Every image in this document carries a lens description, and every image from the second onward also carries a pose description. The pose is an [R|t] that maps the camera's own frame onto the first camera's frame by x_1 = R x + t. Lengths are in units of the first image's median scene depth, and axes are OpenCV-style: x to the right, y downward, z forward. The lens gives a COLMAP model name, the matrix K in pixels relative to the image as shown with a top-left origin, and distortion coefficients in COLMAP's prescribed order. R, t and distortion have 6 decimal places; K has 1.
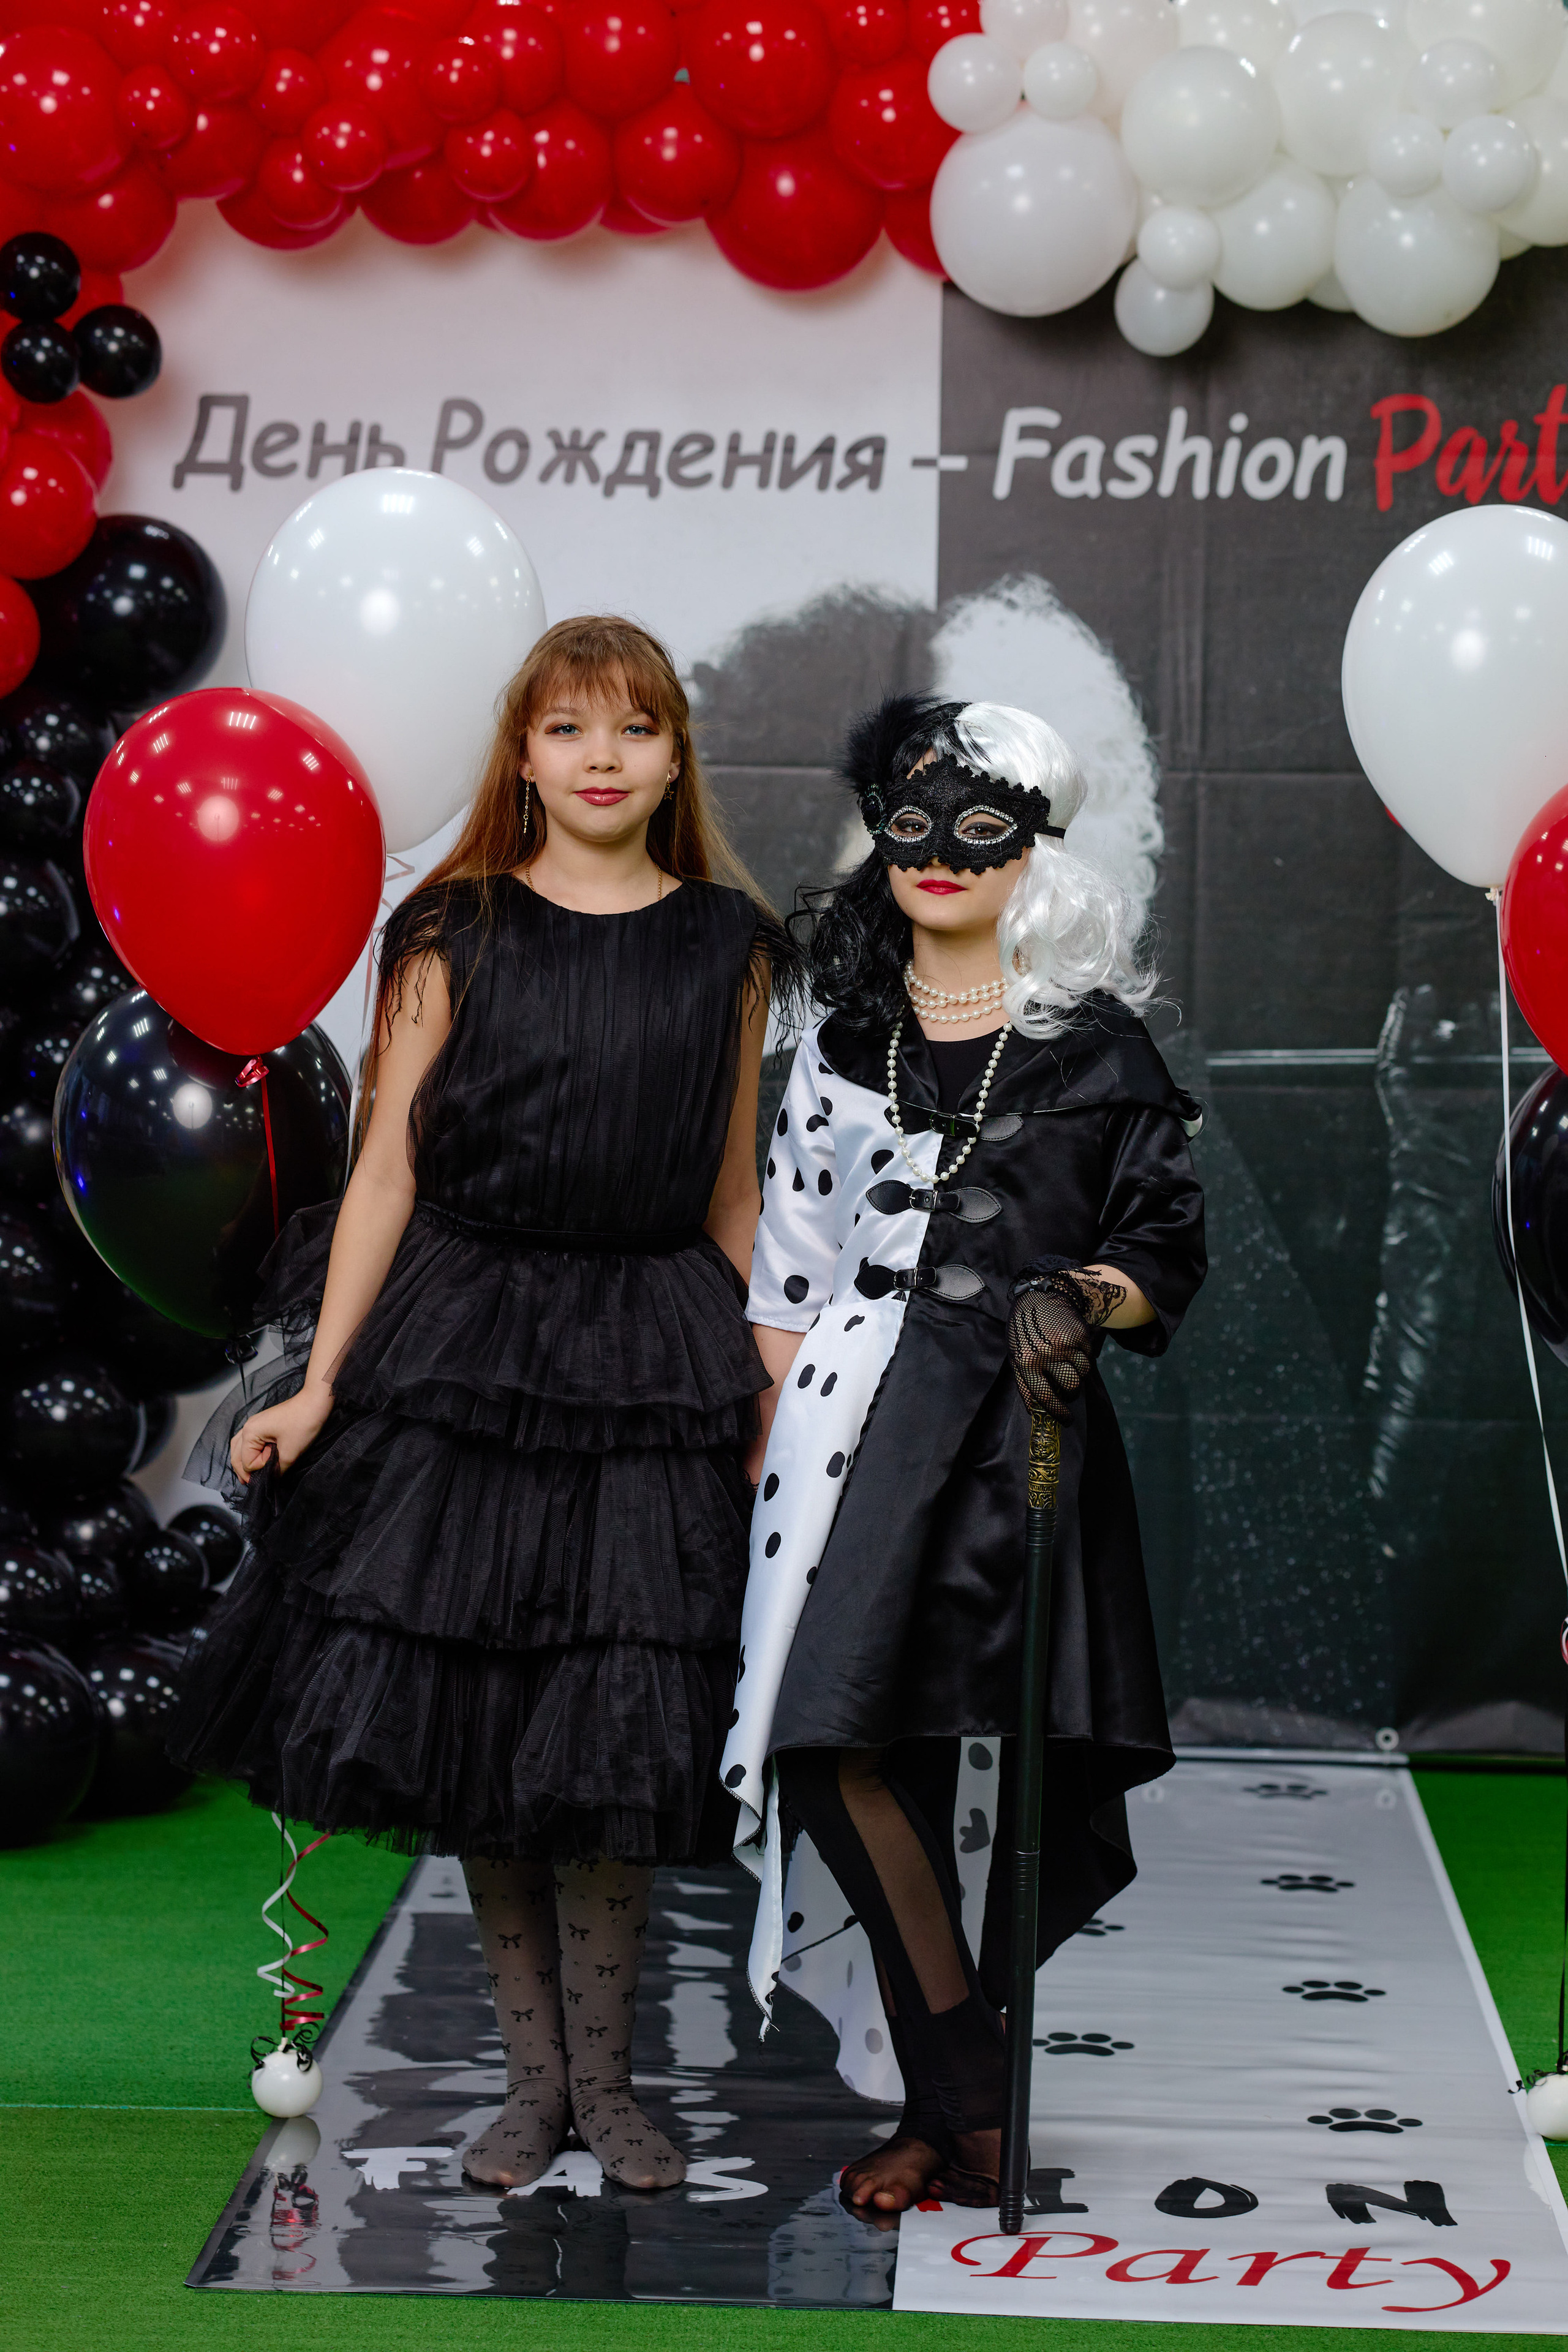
lens RADIAL K [[5582.2, 0, 827.1], [0, 5582.2, 1232.8], [0, 0, 1]] dist [0.360370, 0.000000]
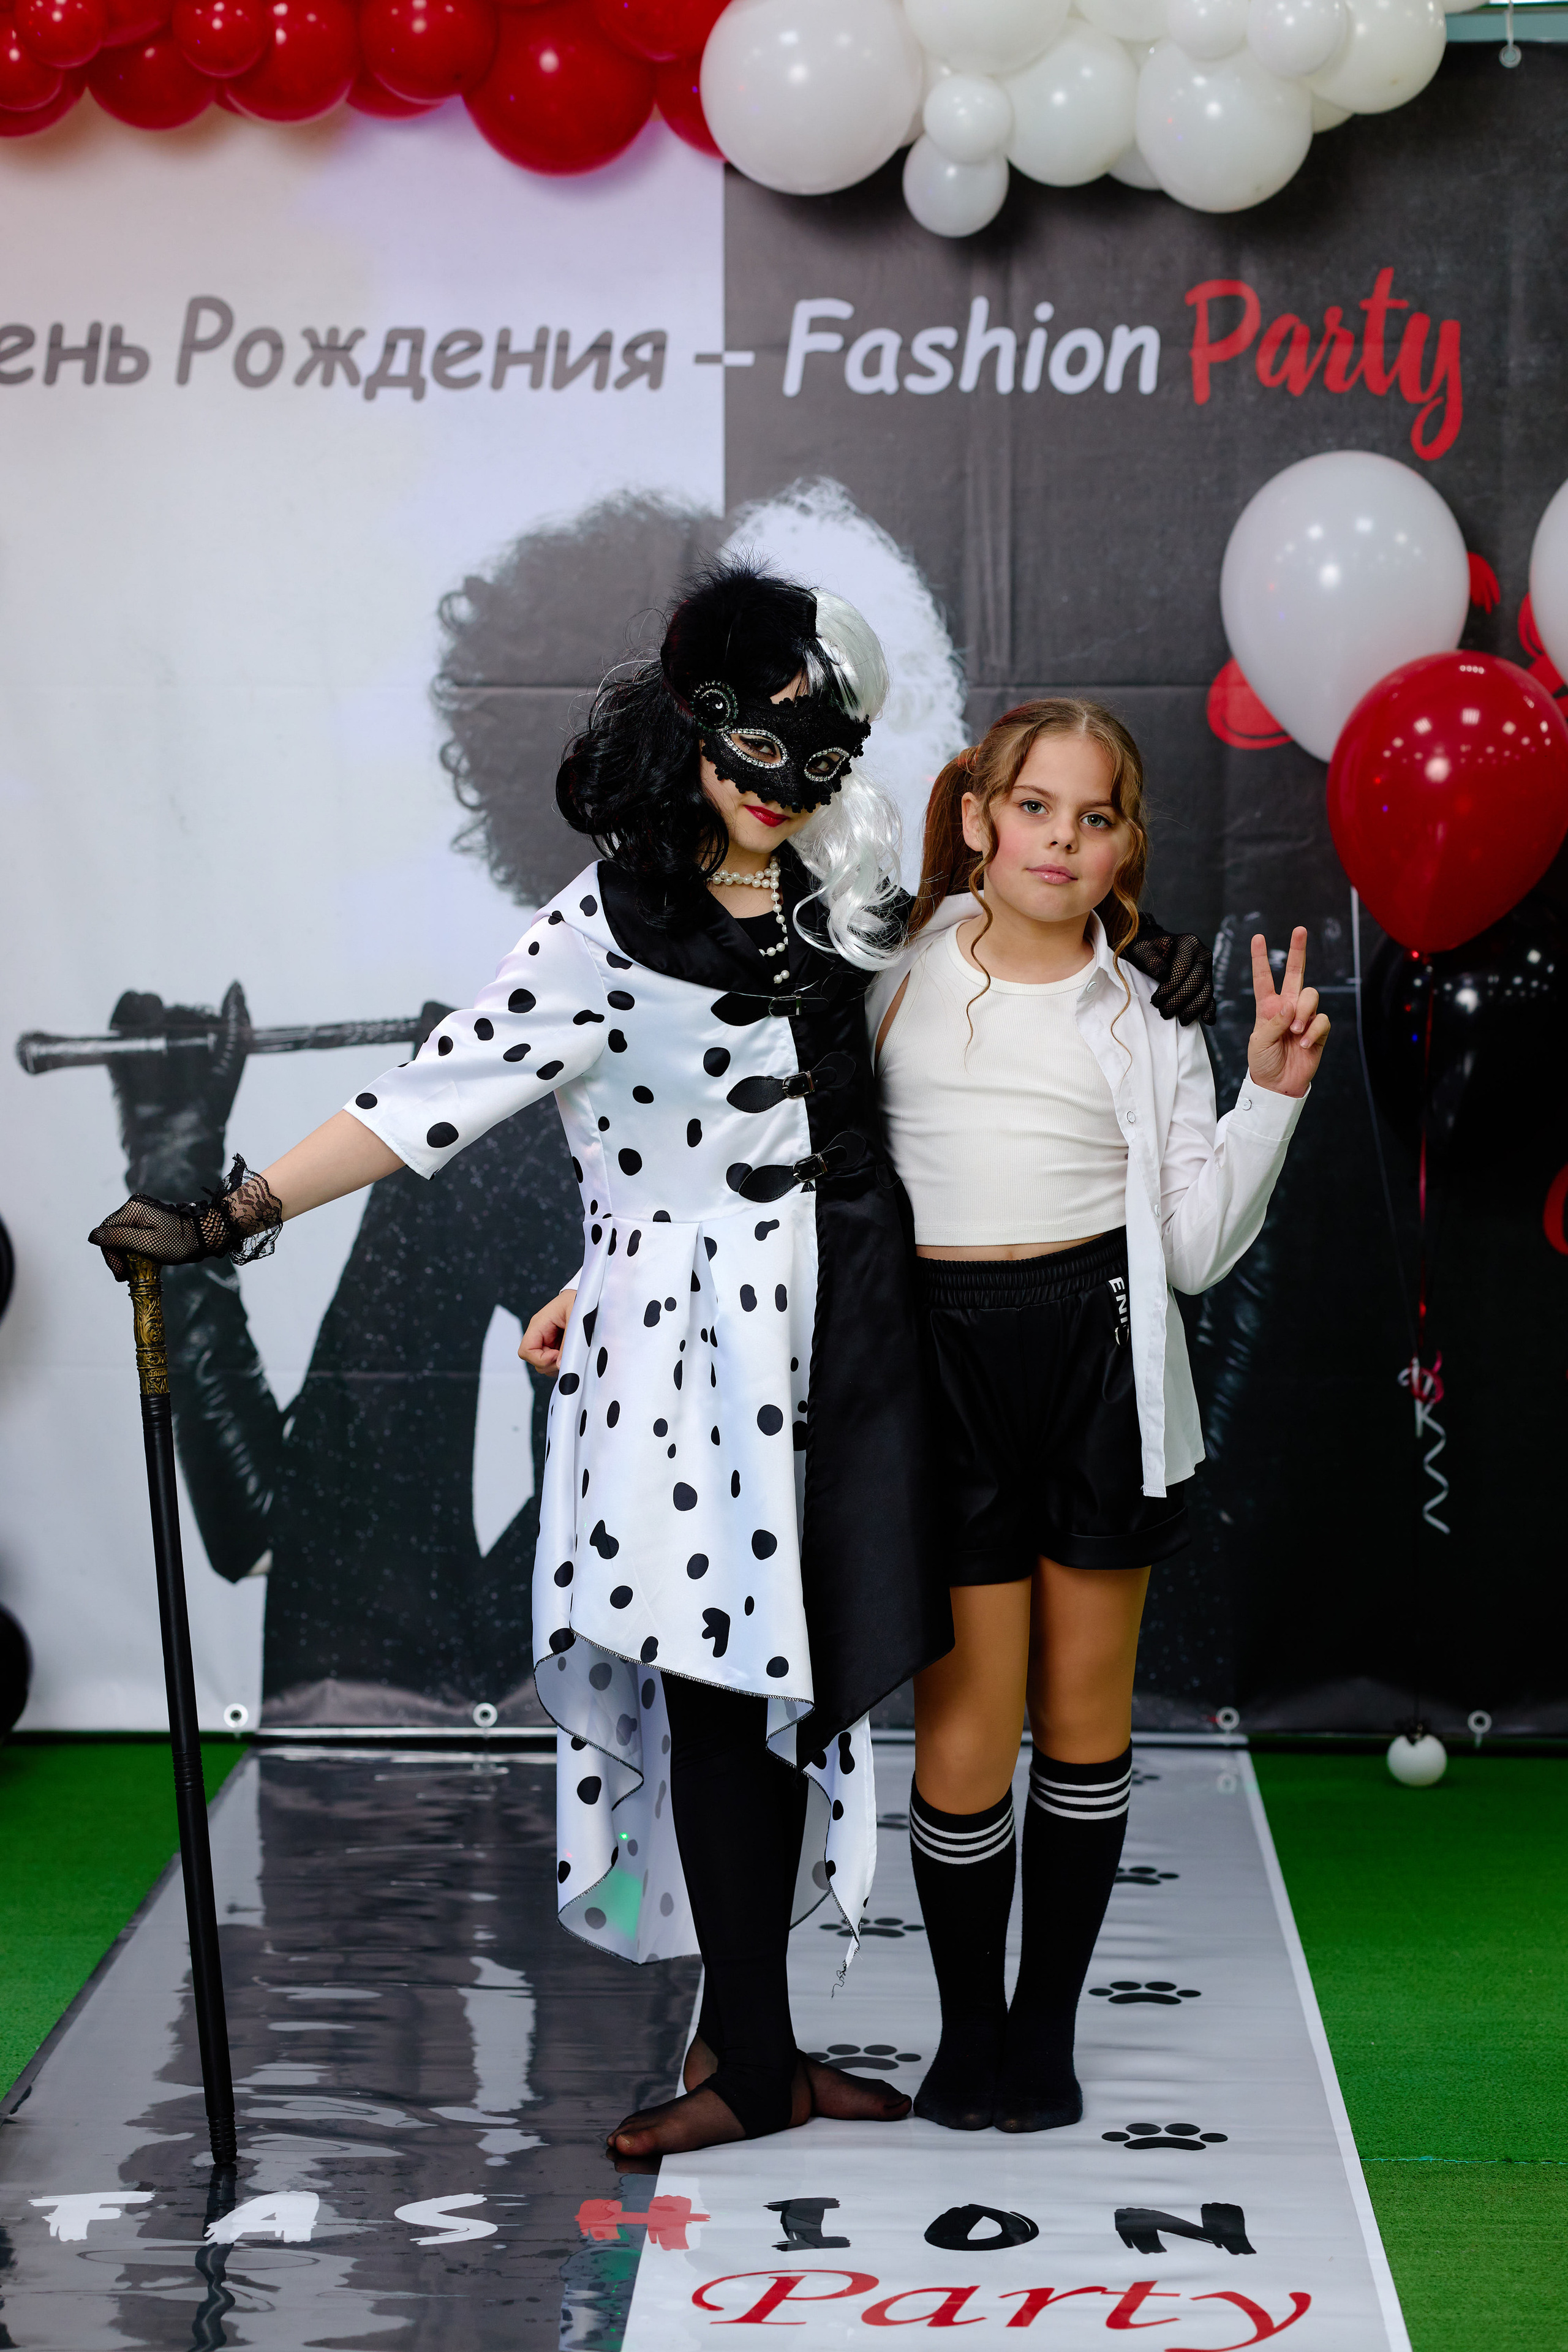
lens RADIAL K [[5582.2, 0, 787.1], [0, 5582.2, 1182.0], [0, 0, 1]] dist [0.360370, 0.000000]
pose [[0.999878, -0.015615, 0.000652, 0.027653], [0.015620, 0.999848, -0.007700, 0.006982], [-0.000531, 0.007709, 0.999970, 0.067026]]
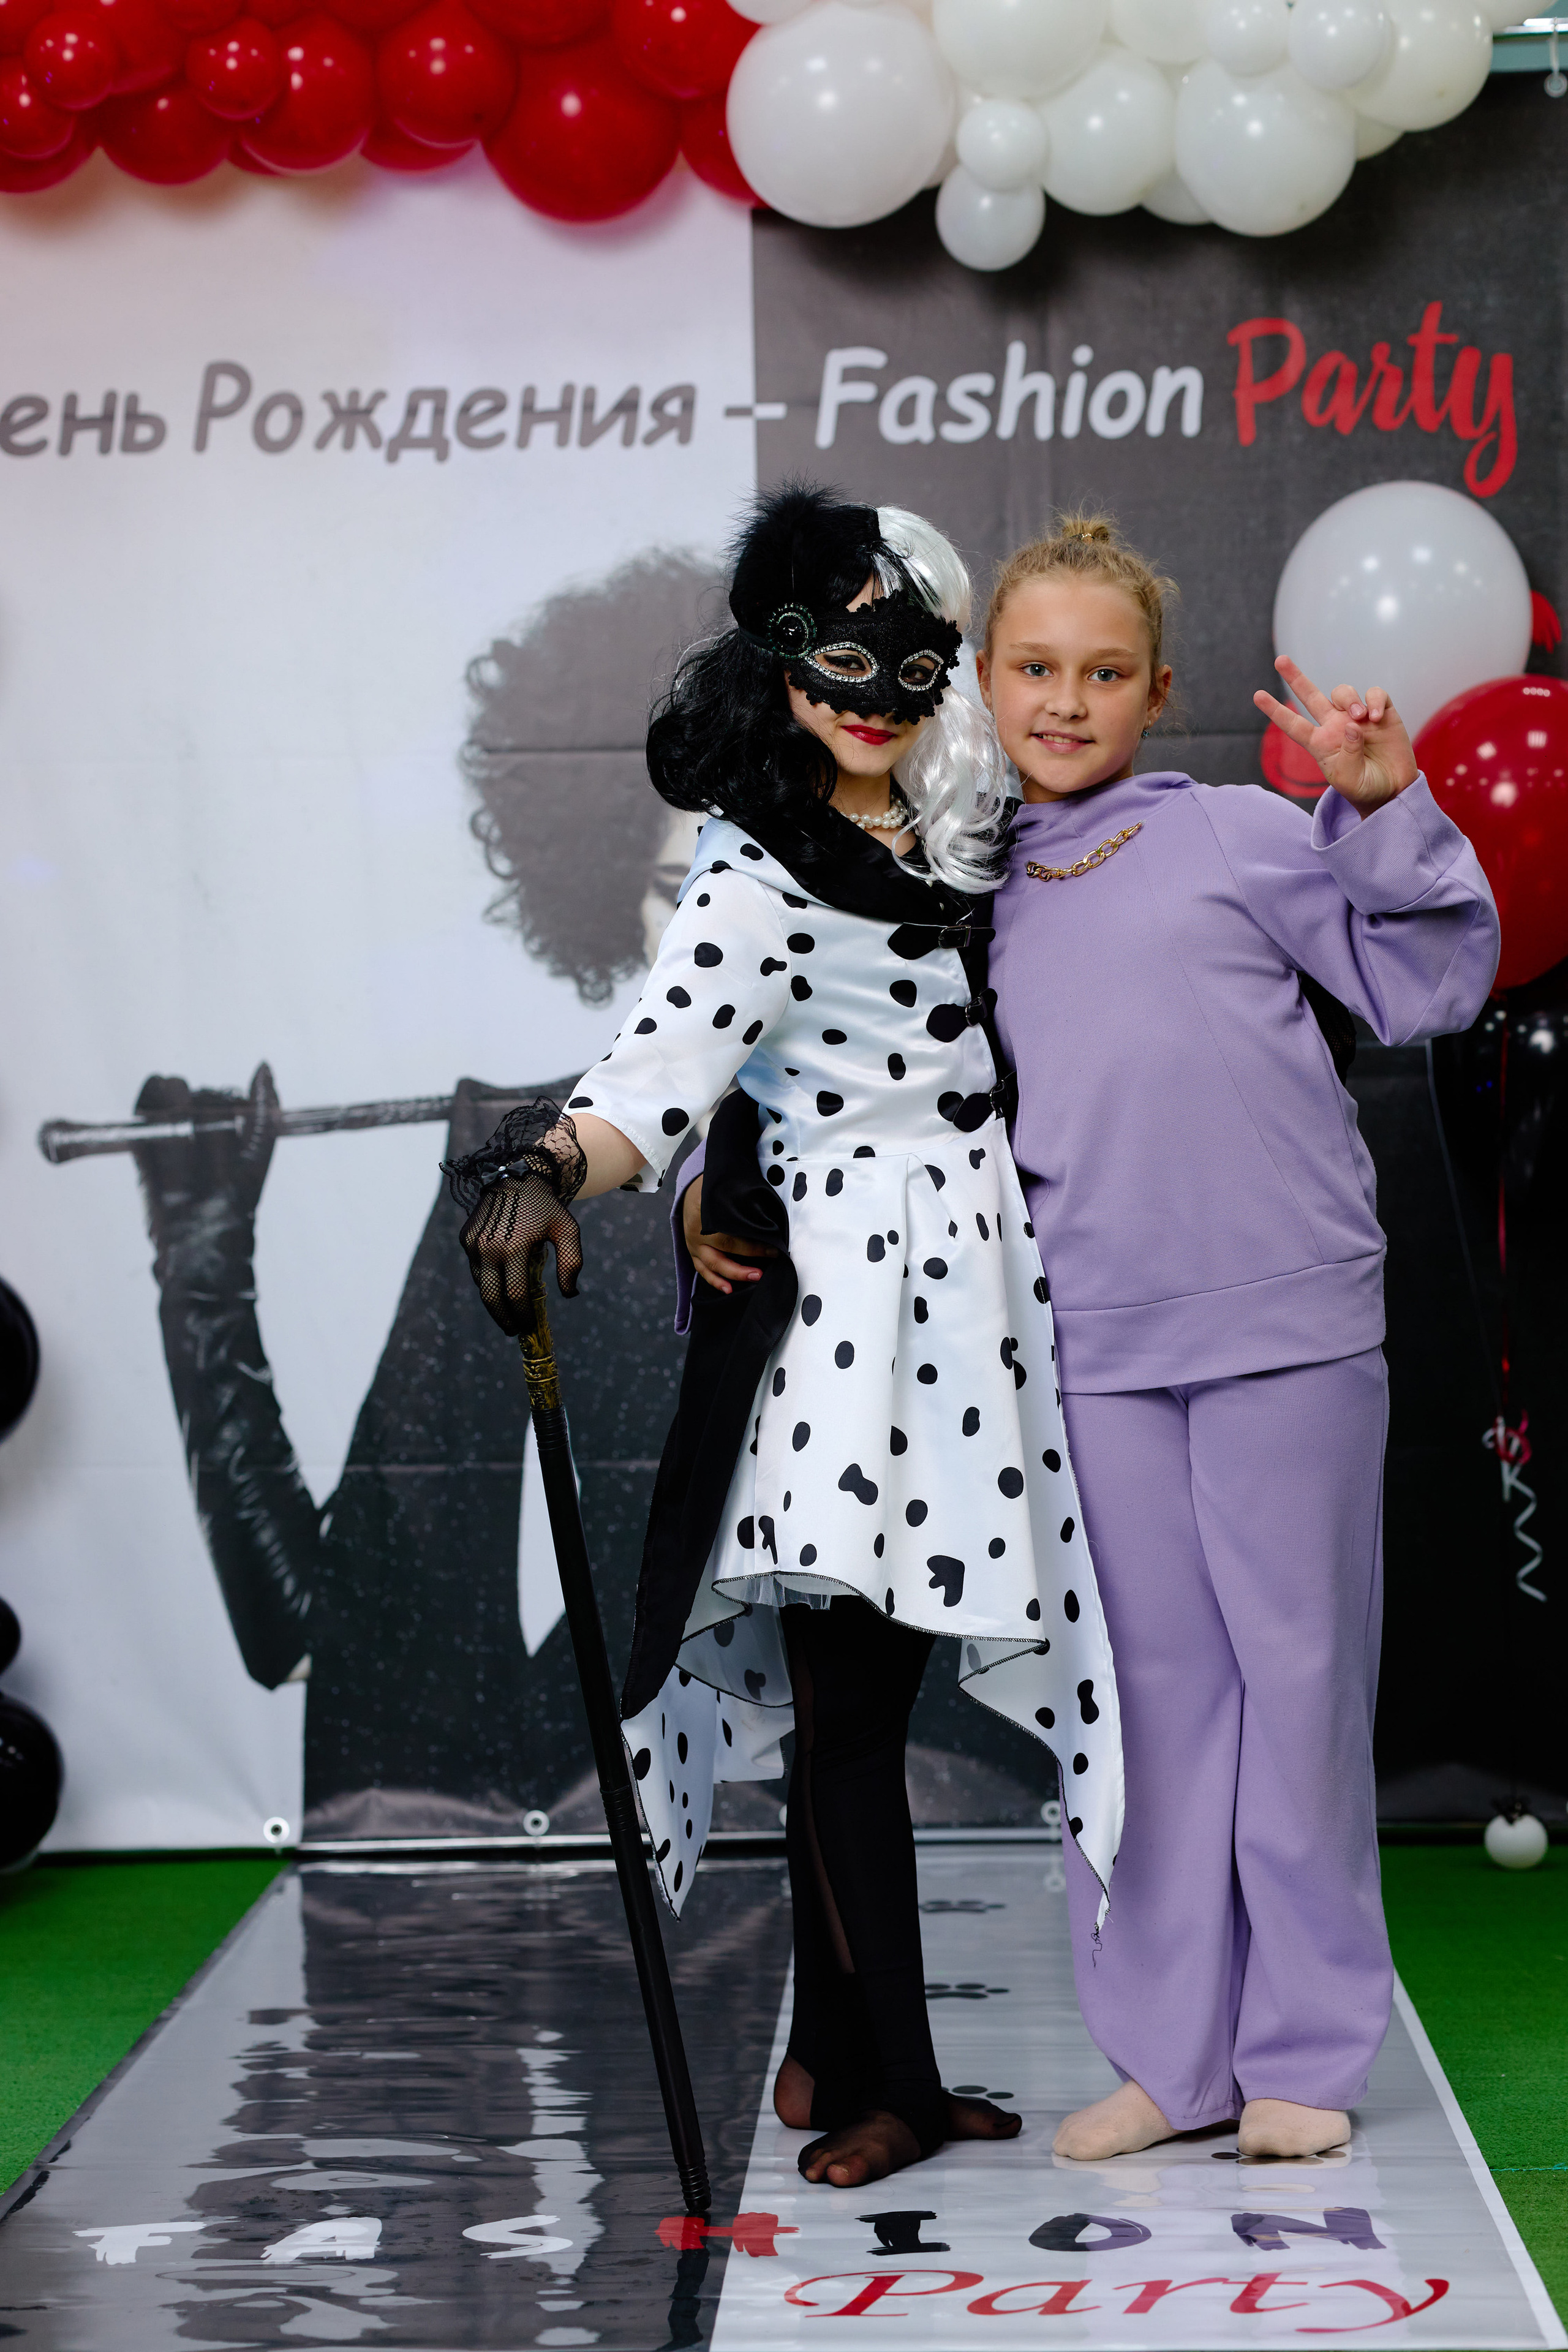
lens RADIAL K [[5582.2, 0, 755.4], [0, 5582.2, 1173.3], [0, 0, 1]] dist [0.360370, 0.000000]
pose [[0.999251, -0.038343, -0.005134, 0.019971], [0.037843, 0.996390, -0.075990, 0.054812], [0.008029, 0.075739, 0.997095, 0.103178]]
